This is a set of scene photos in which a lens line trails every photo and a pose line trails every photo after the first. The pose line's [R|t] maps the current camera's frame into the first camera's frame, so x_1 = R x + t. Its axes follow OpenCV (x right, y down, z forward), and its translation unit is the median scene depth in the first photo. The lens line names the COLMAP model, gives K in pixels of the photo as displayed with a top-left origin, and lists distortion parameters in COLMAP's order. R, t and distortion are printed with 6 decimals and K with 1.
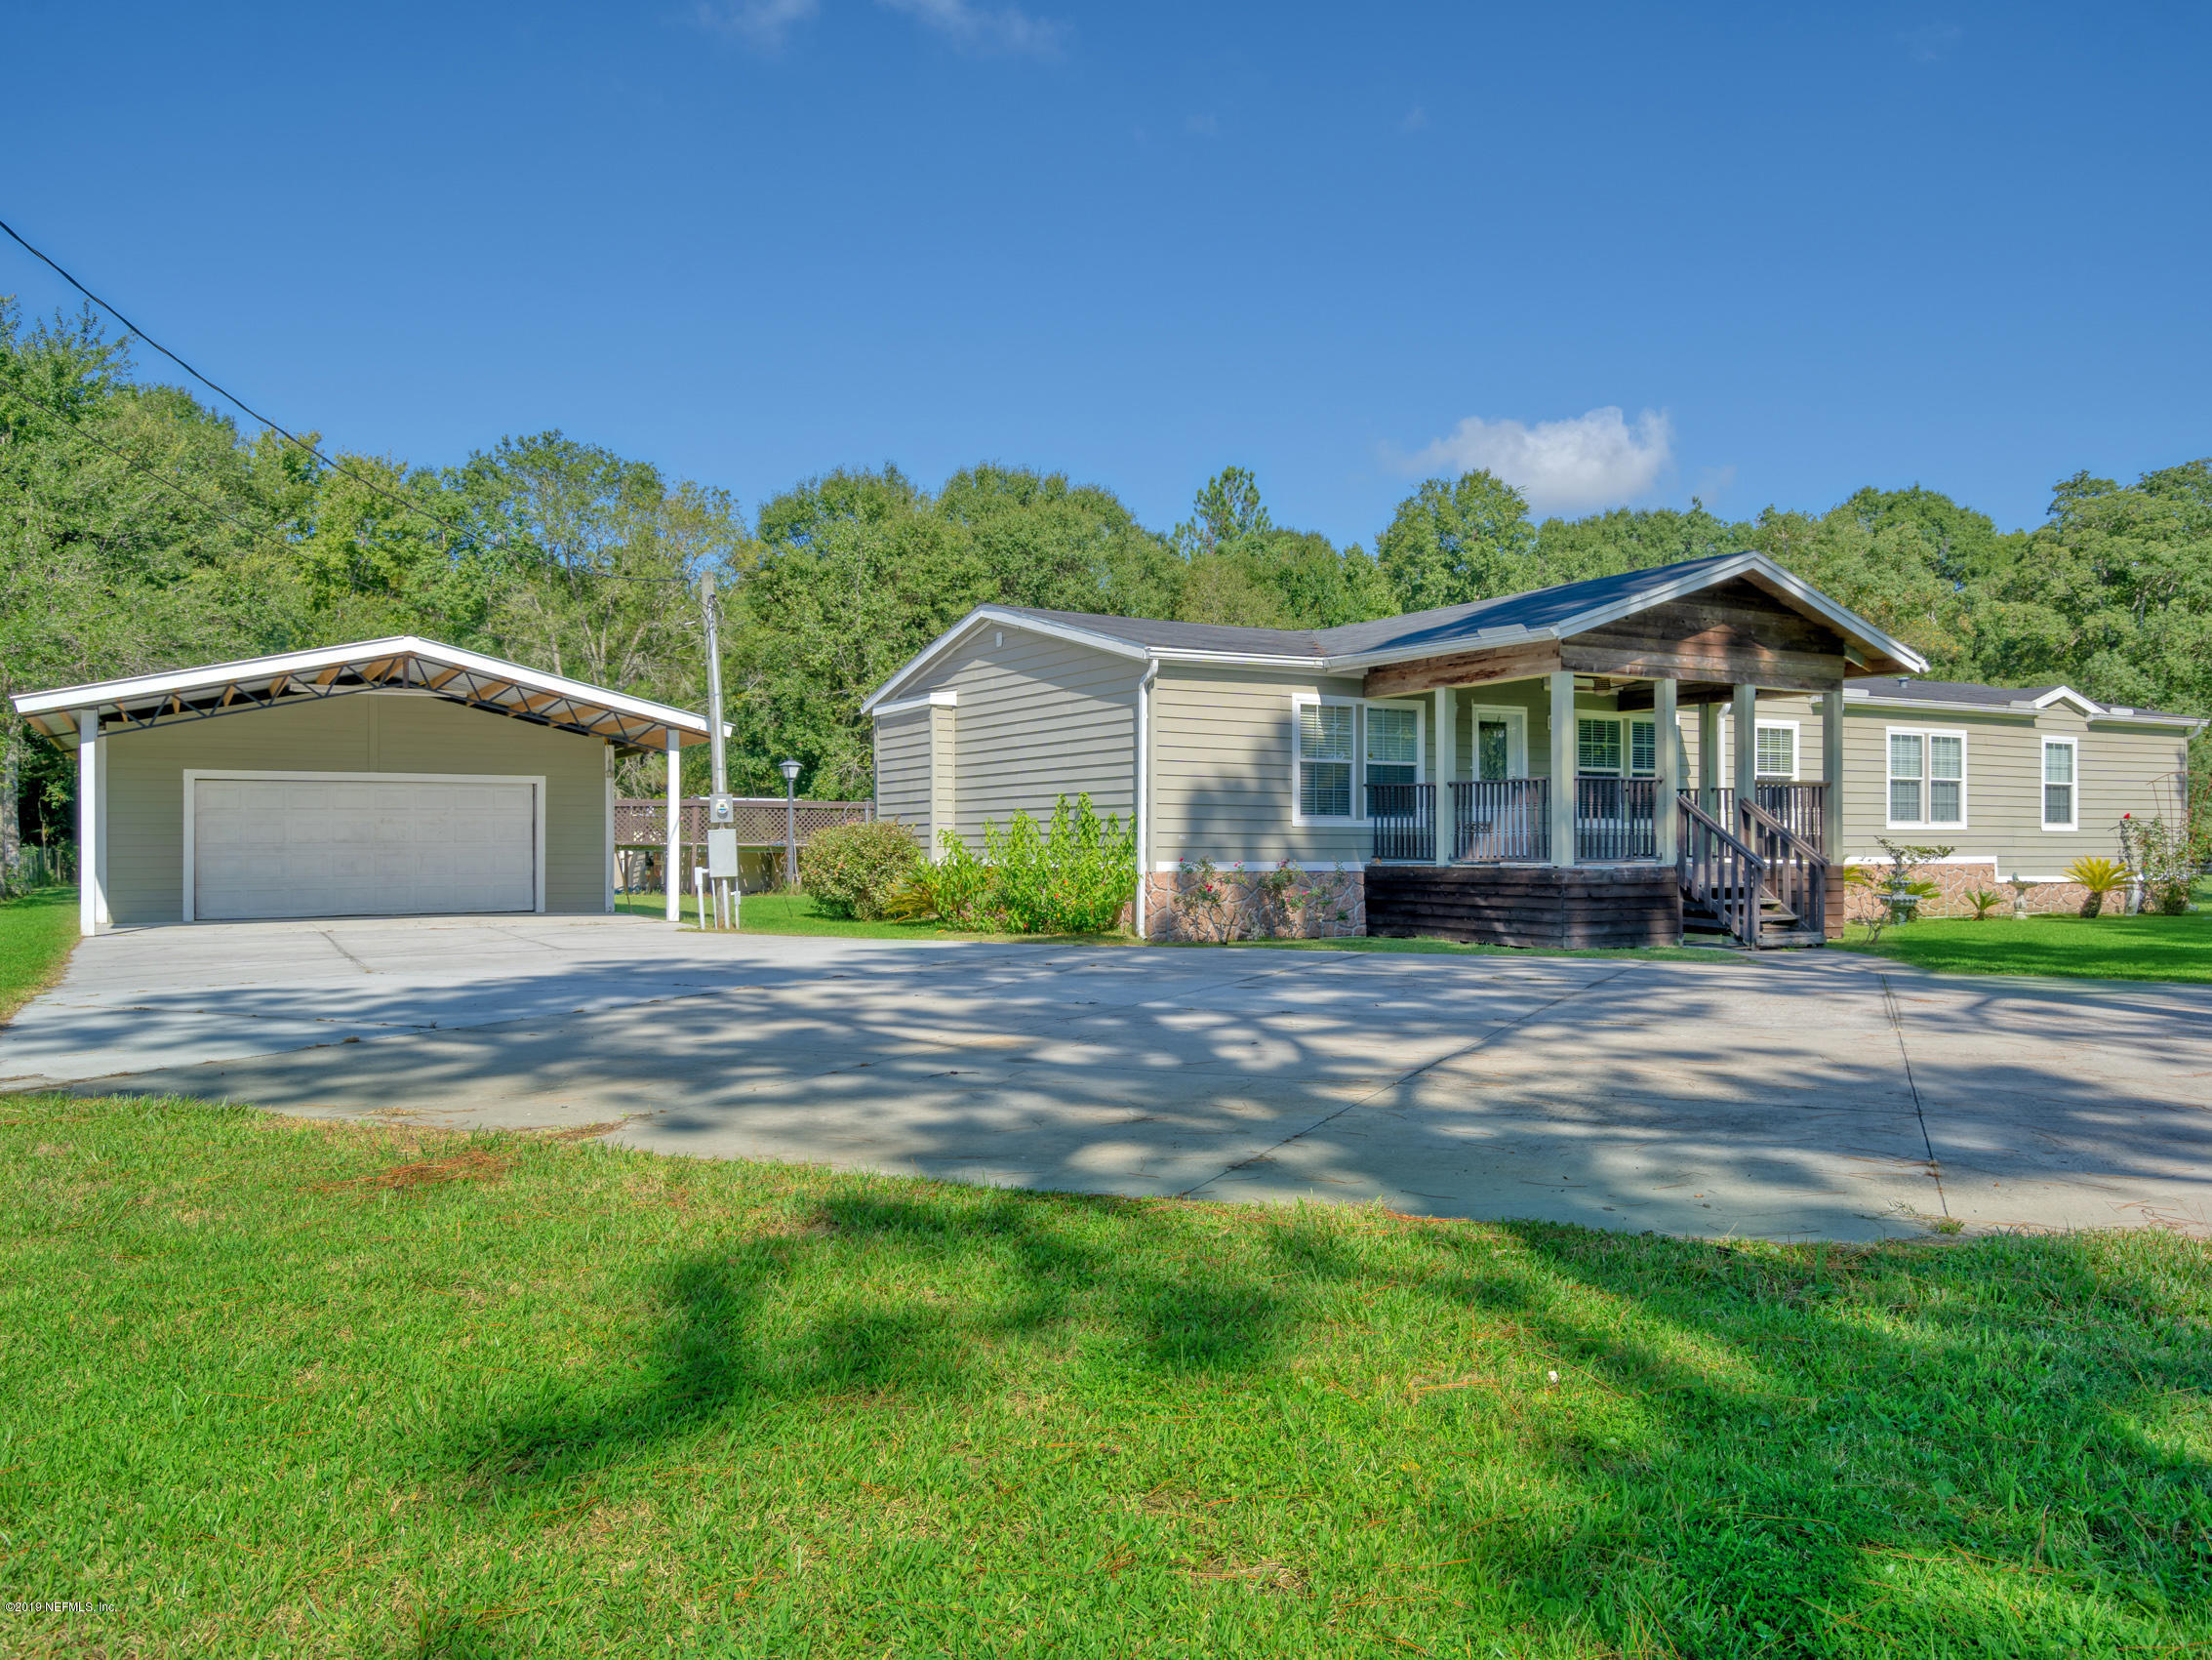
lens RADIAL K [[1608.0, 0, 1111.7], [0, 1608.0, 863.5], [0, 0, 1]] dist [0.004979, 0.005822]
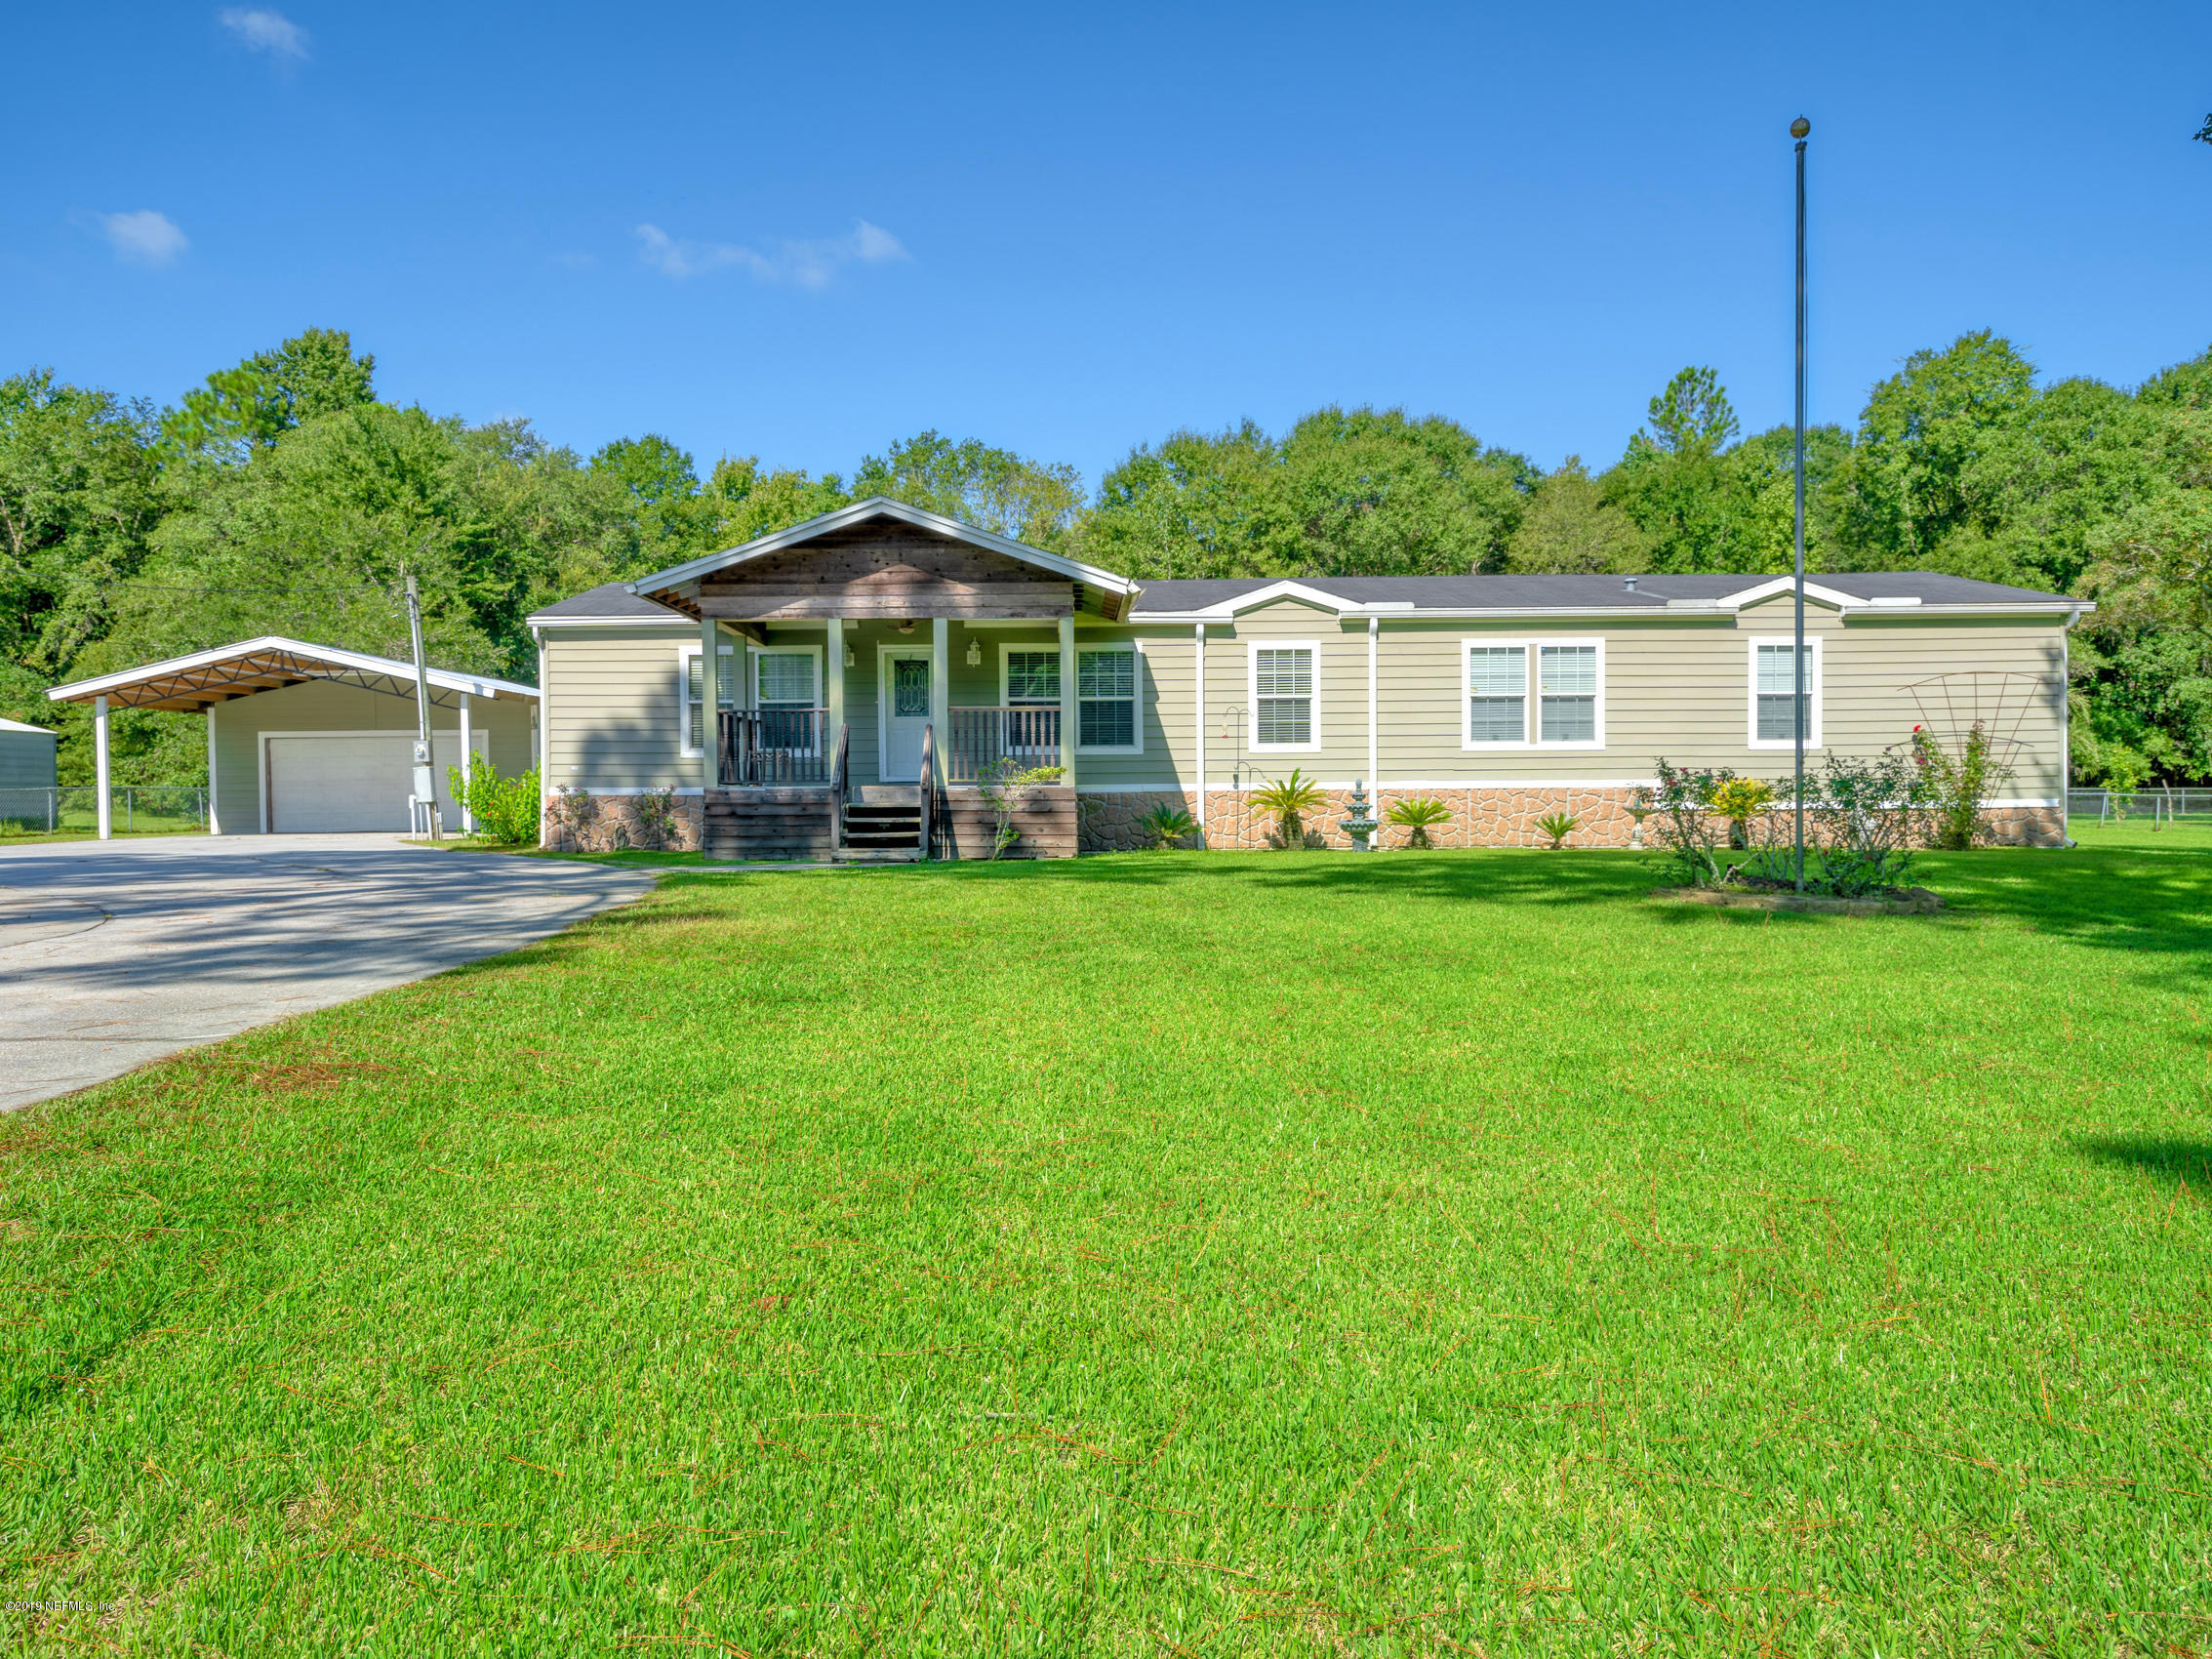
lens RADIAL K [[1608.0, 0, 1111.7], [0, 1608.0, 863.0], [0, 0, 1]] dist [0.004979, 0.005822]
pose [[0.864835, 0.016297, -0.501791, 0.870041], [0.001503, 0.999385, 0.035047, 0.012048], [0.502053, -0.031064, 0.864279, 0.106662]]
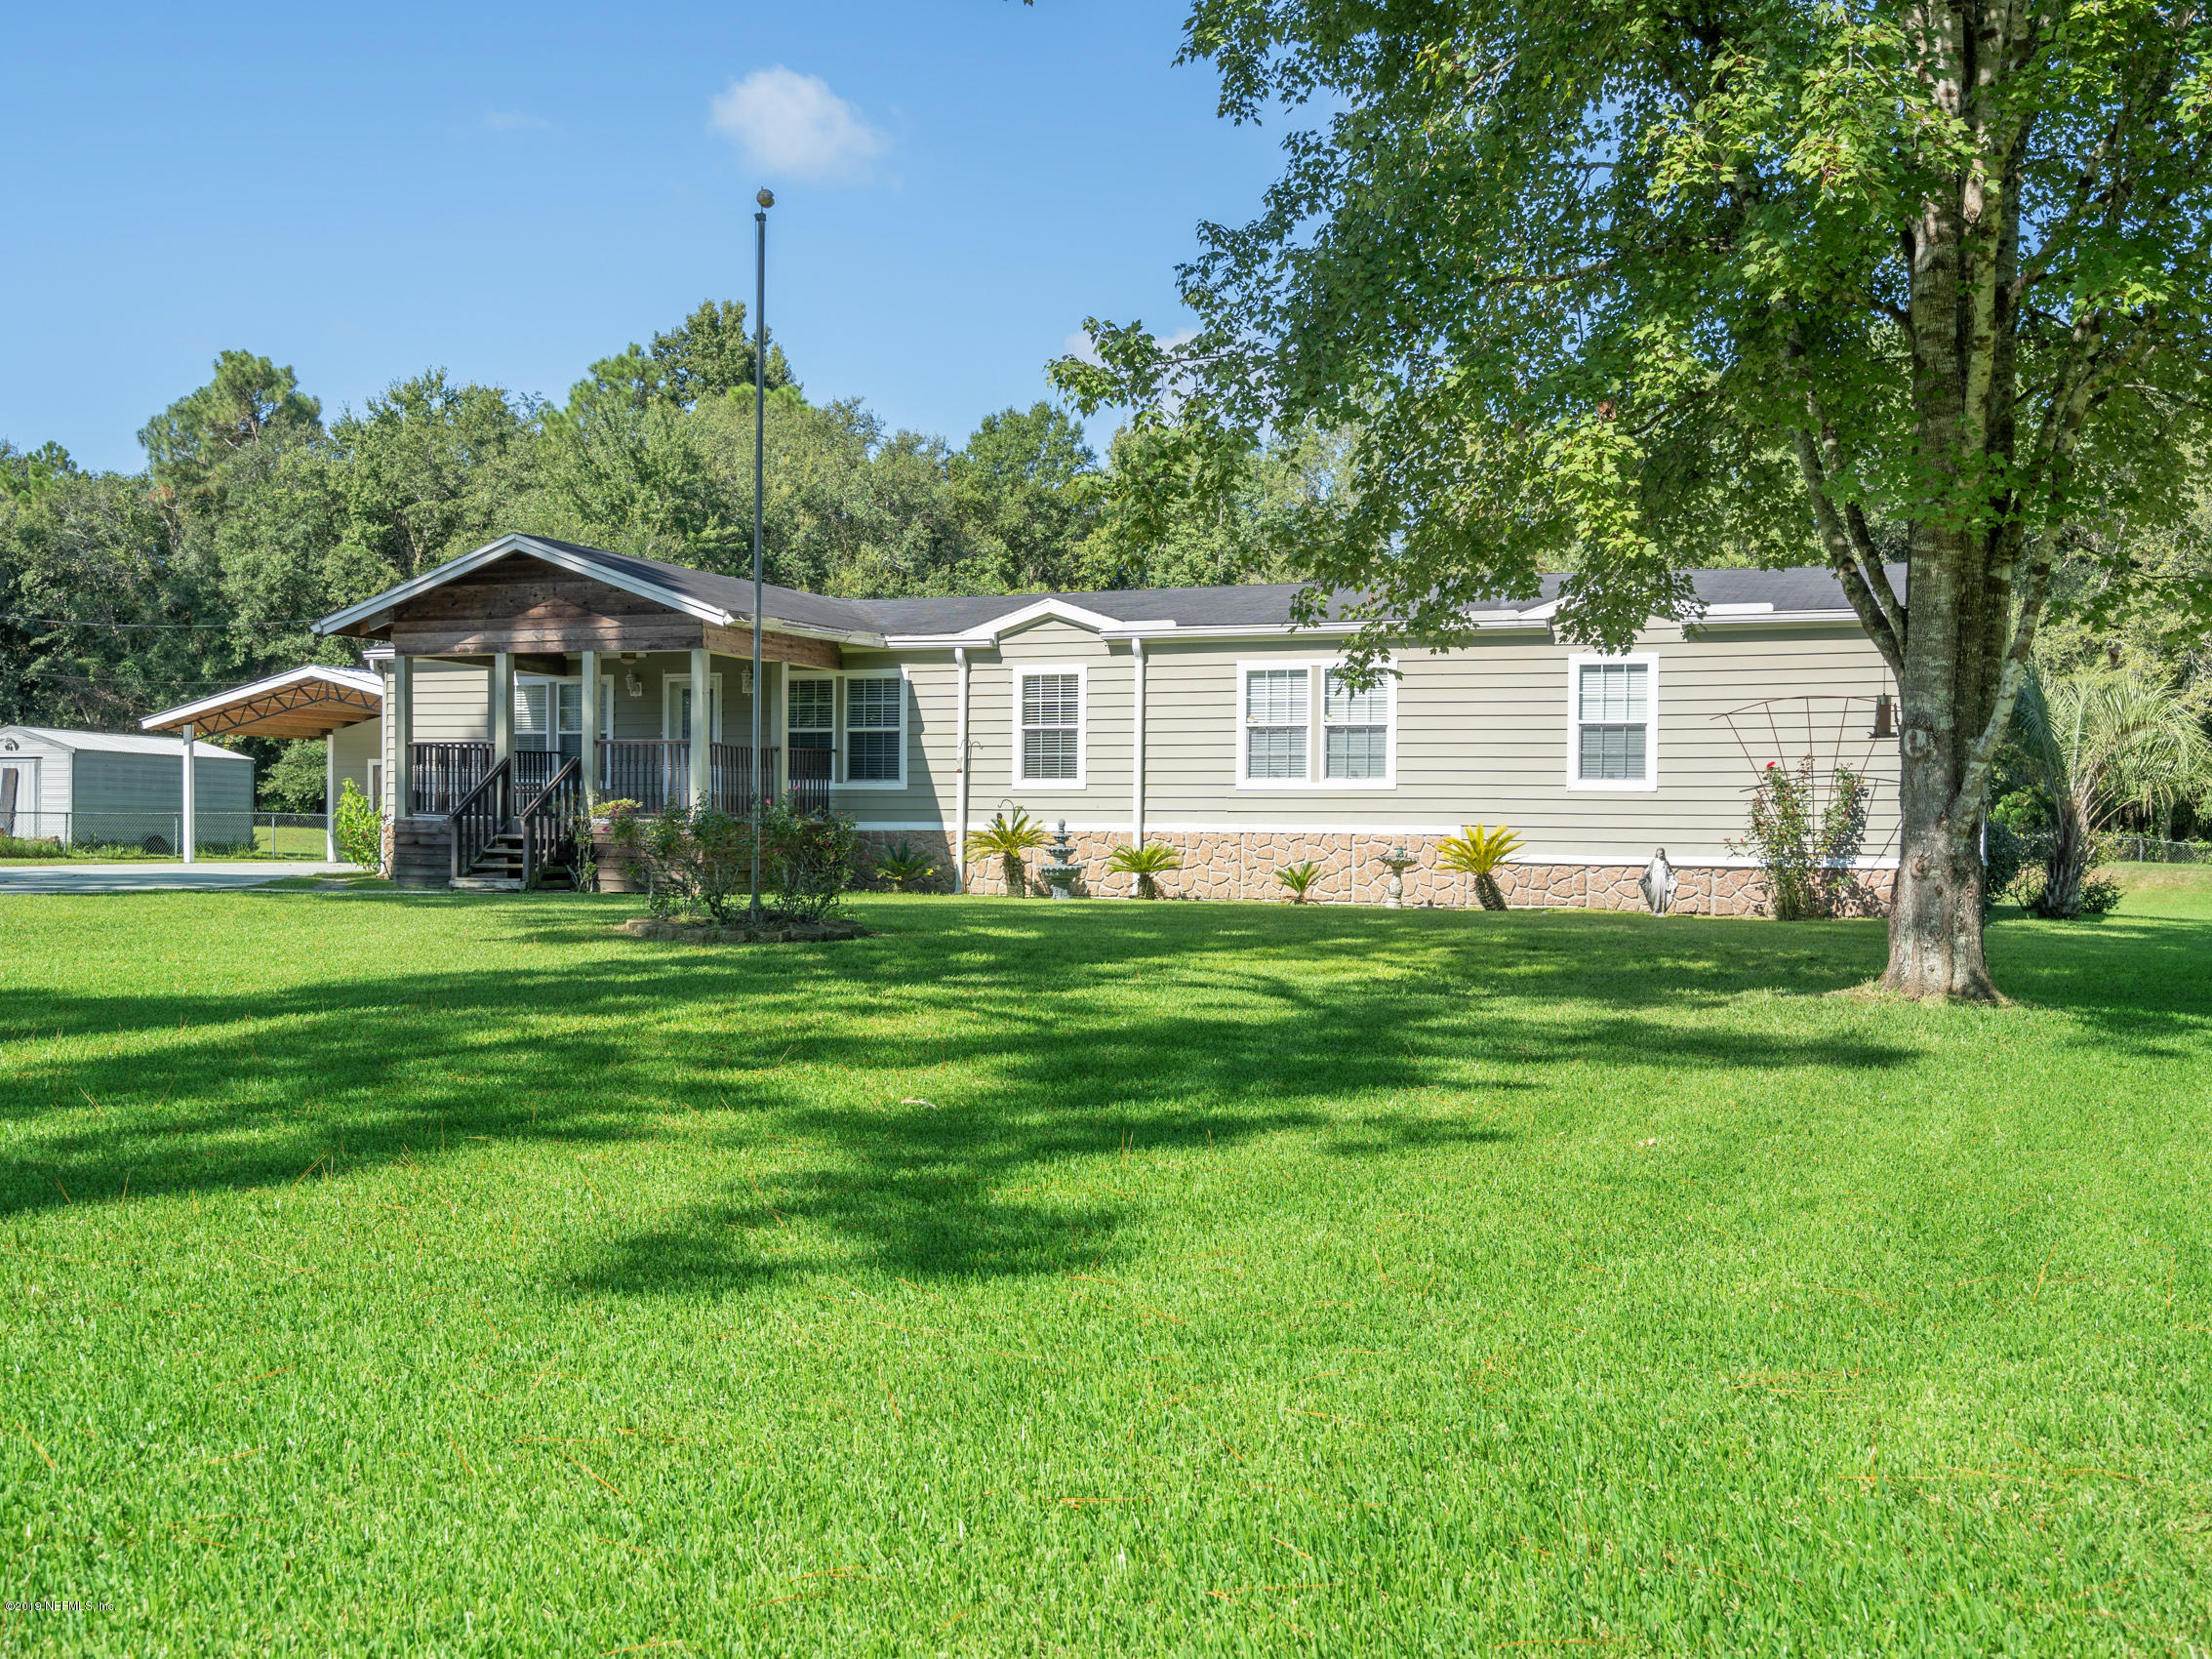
lens RADIAL K [[2149.9, 0, 1104.2], [0, 2149.9, 944.2], [0, 0, 1]] dist [0.015198, -0.024494]
pose [[0.625549, 0.046643, -0.778789, 1.445893], [-0.019334, 0.998832, 0.044292, 0.011203], [0.779945, -0.012649, 0.625720, 0.306183]]
